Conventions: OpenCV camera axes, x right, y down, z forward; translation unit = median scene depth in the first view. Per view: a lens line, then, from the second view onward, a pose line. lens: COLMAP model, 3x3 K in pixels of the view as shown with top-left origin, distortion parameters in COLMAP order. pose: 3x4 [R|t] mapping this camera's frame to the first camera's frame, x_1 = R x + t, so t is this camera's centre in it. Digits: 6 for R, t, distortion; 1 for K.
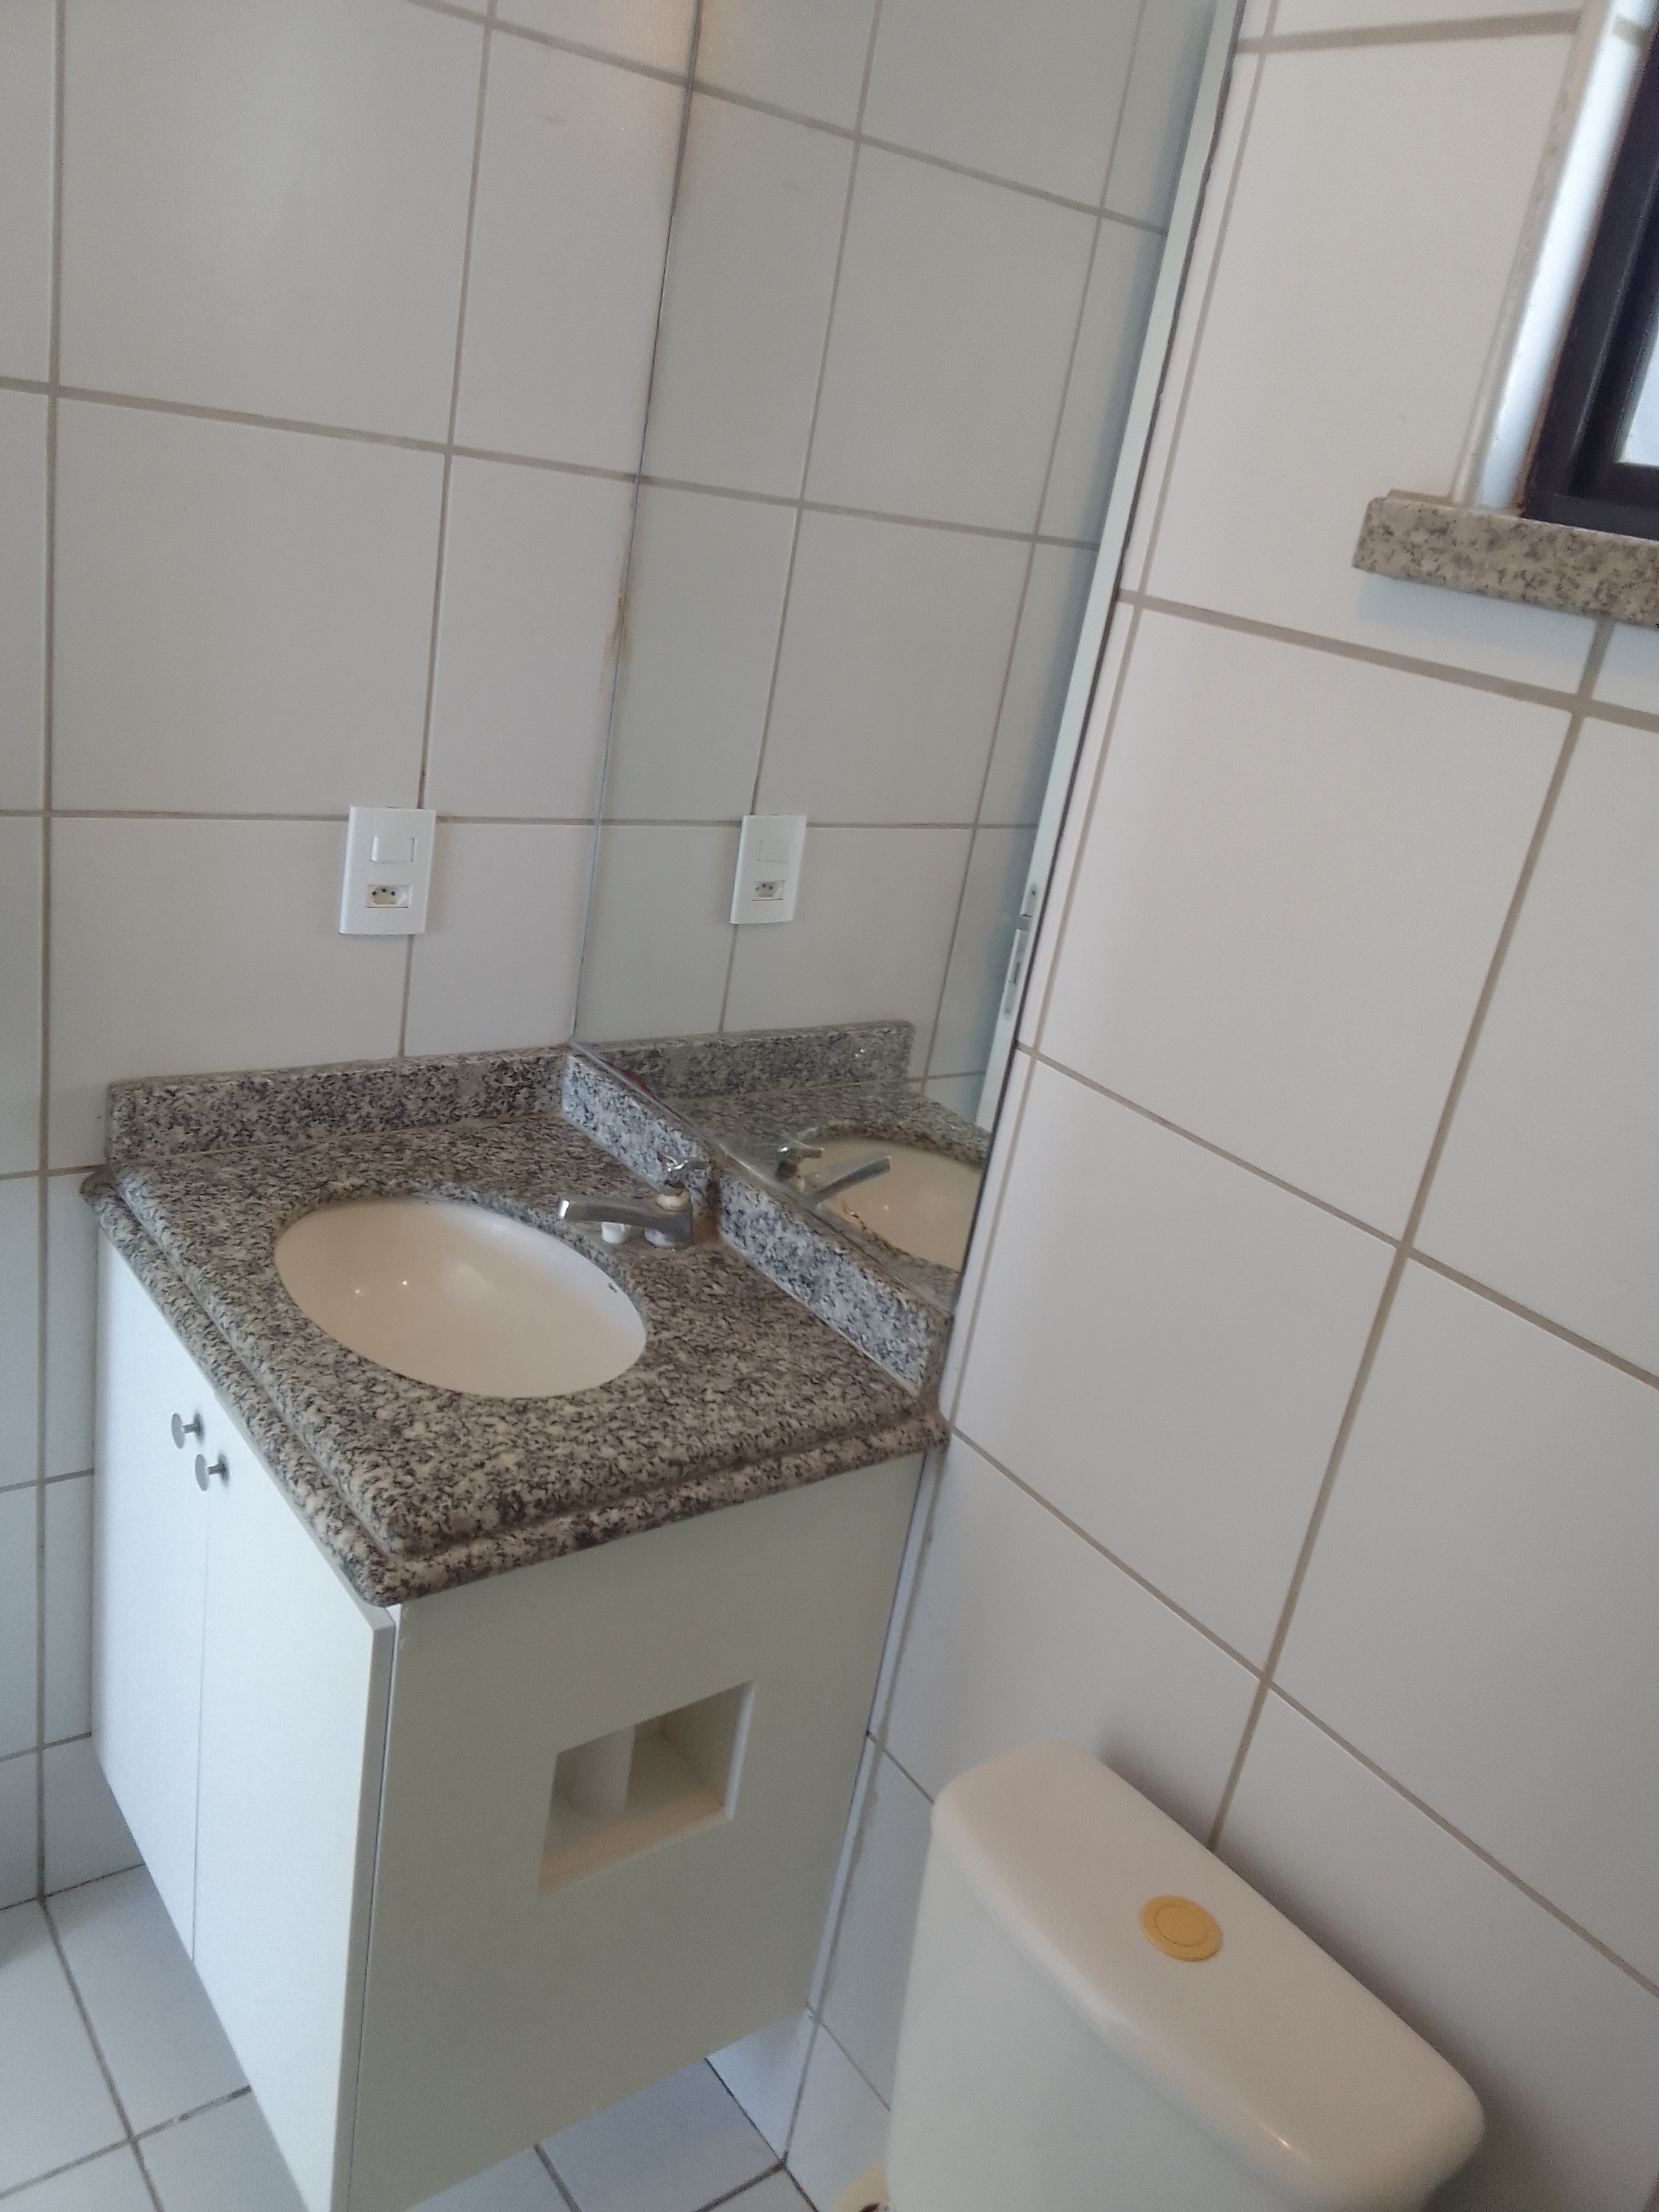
lens RADIAL K [[1750.7, 0, 859.2], [0, 1750.7, 1058.4], [0, 0, 1]] dist [0.002393, 0.057737]
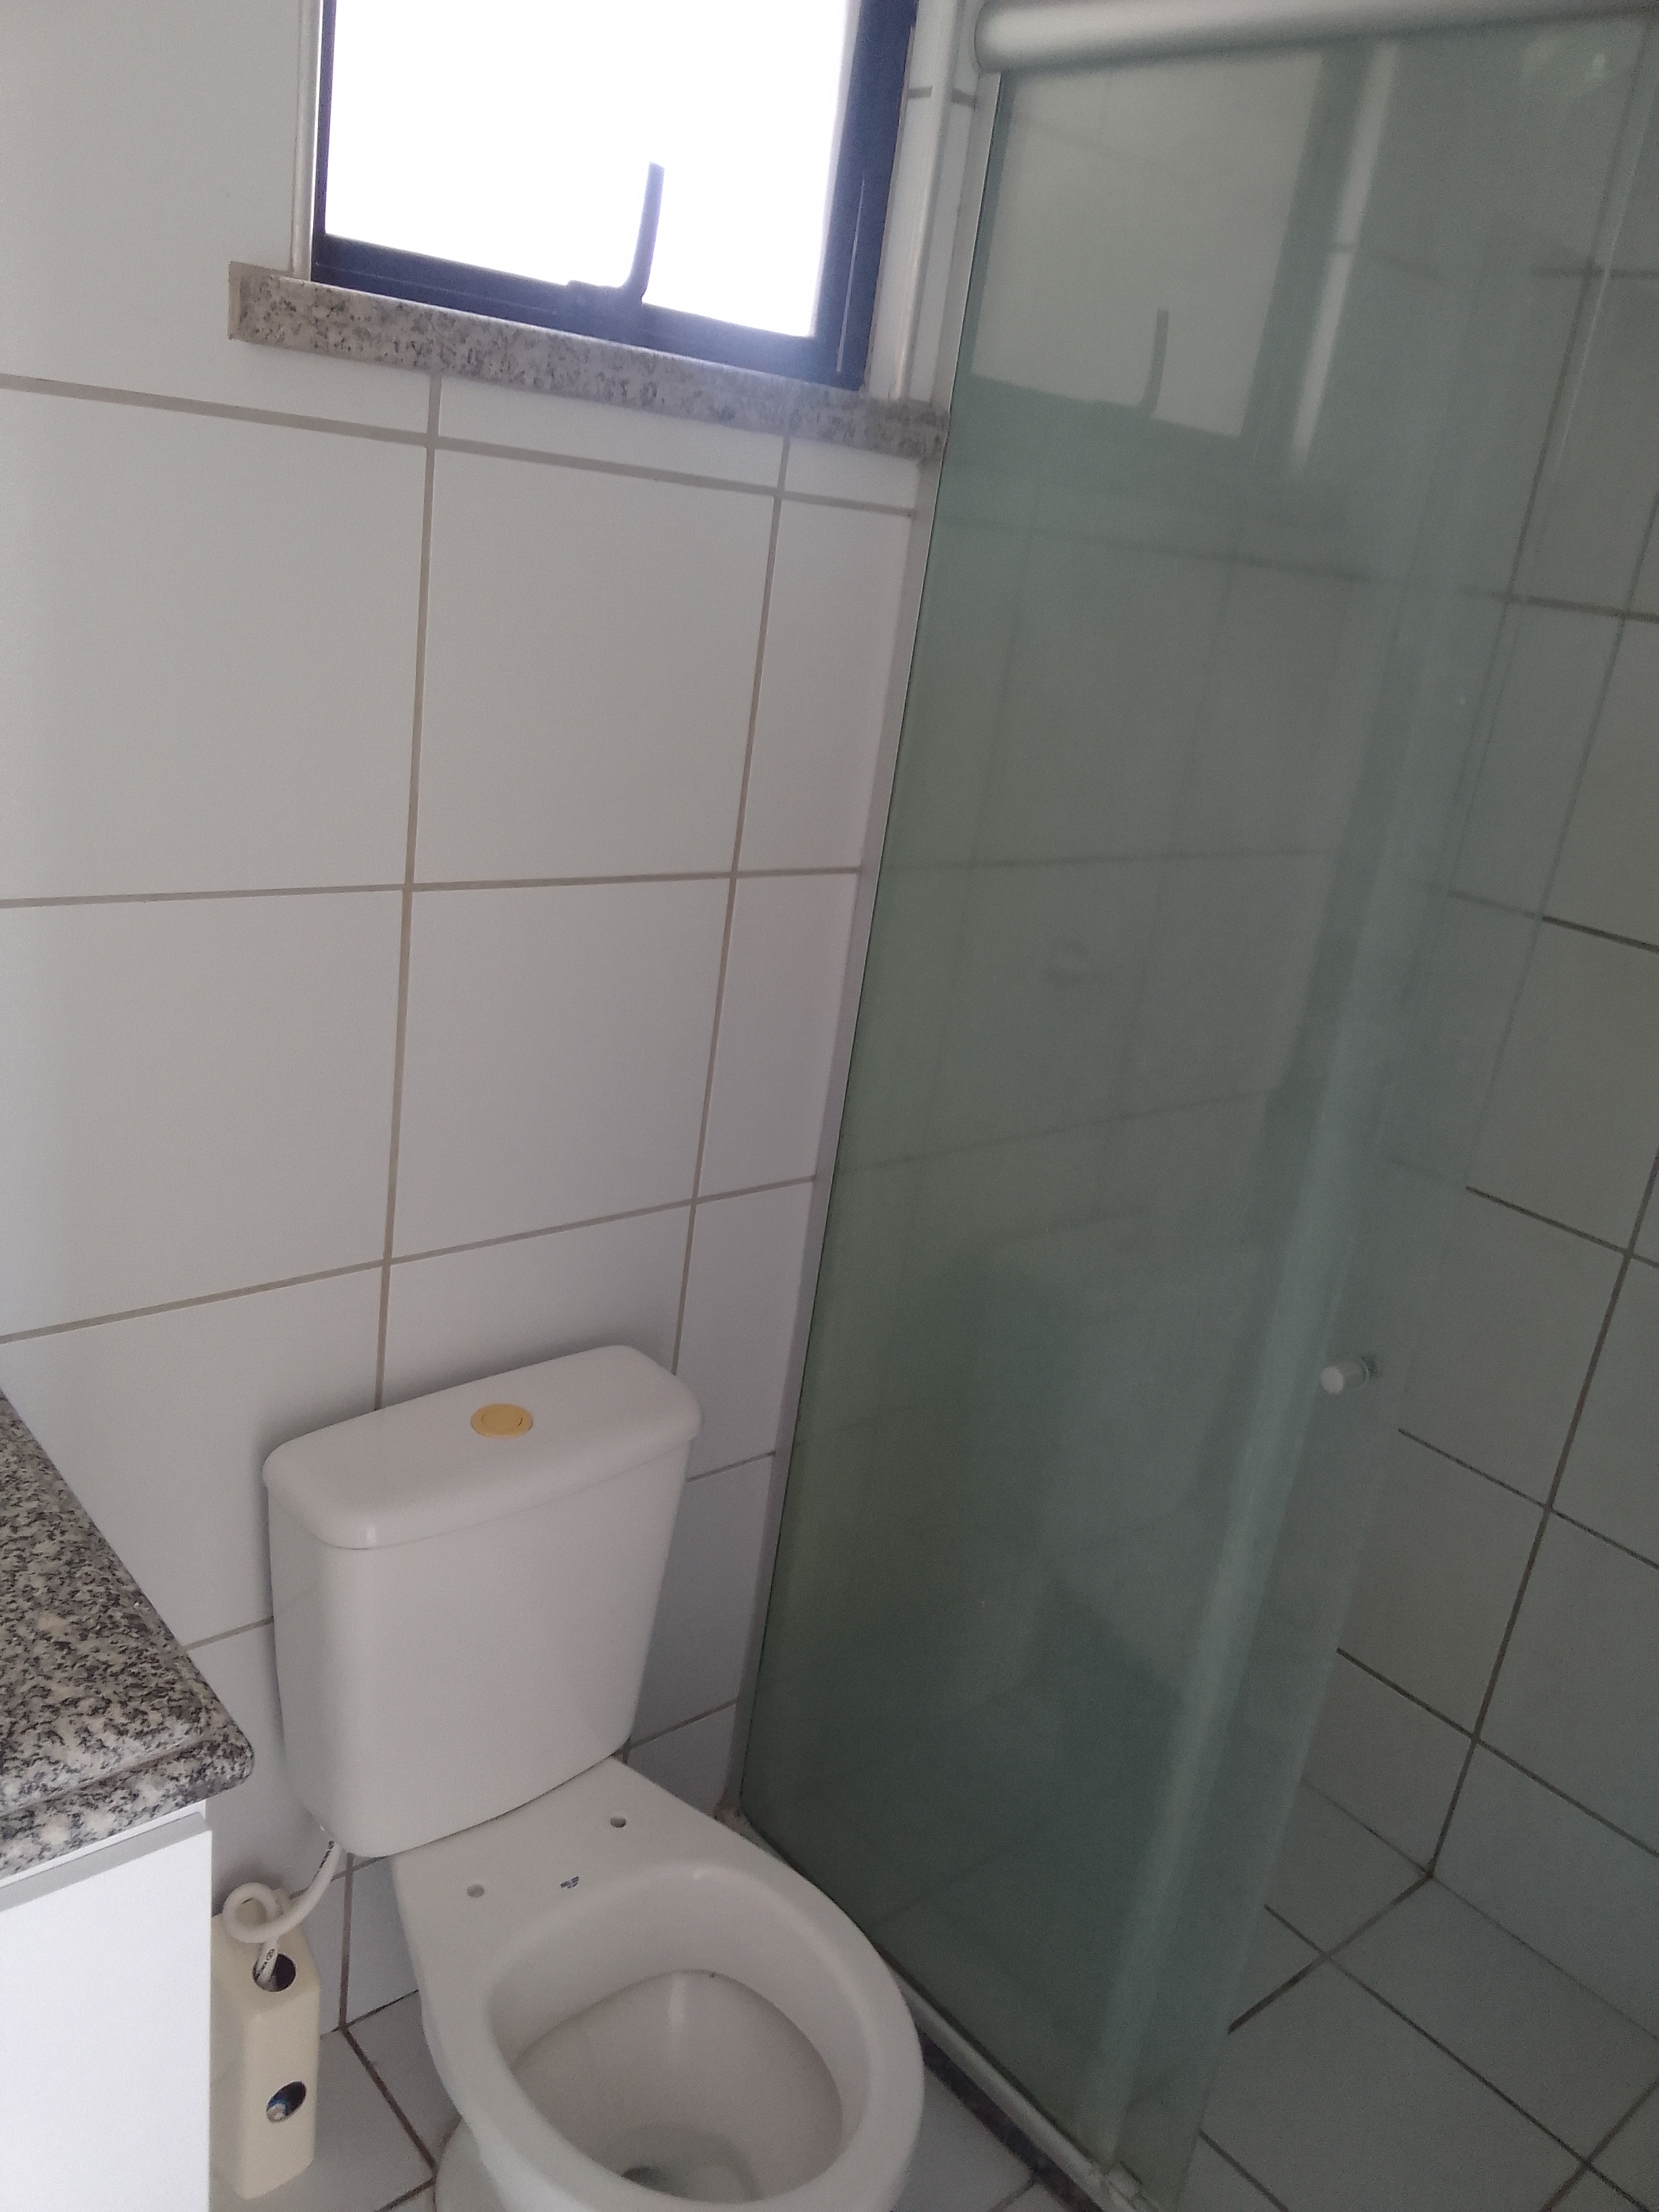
lens RADIAL K [[1723.2, 0, 827.4], [0, 1723.2, 1052.2], [0, 0, 1]] dist [-0.000119, -0.001284]
pose [[-0.027347, -0.474741, 0.879701, -0.959720], [0.196049, 0.860392, 0.470415, -0.356985], [-0.980213, 0.185329, 0.069544, 0.700418]]
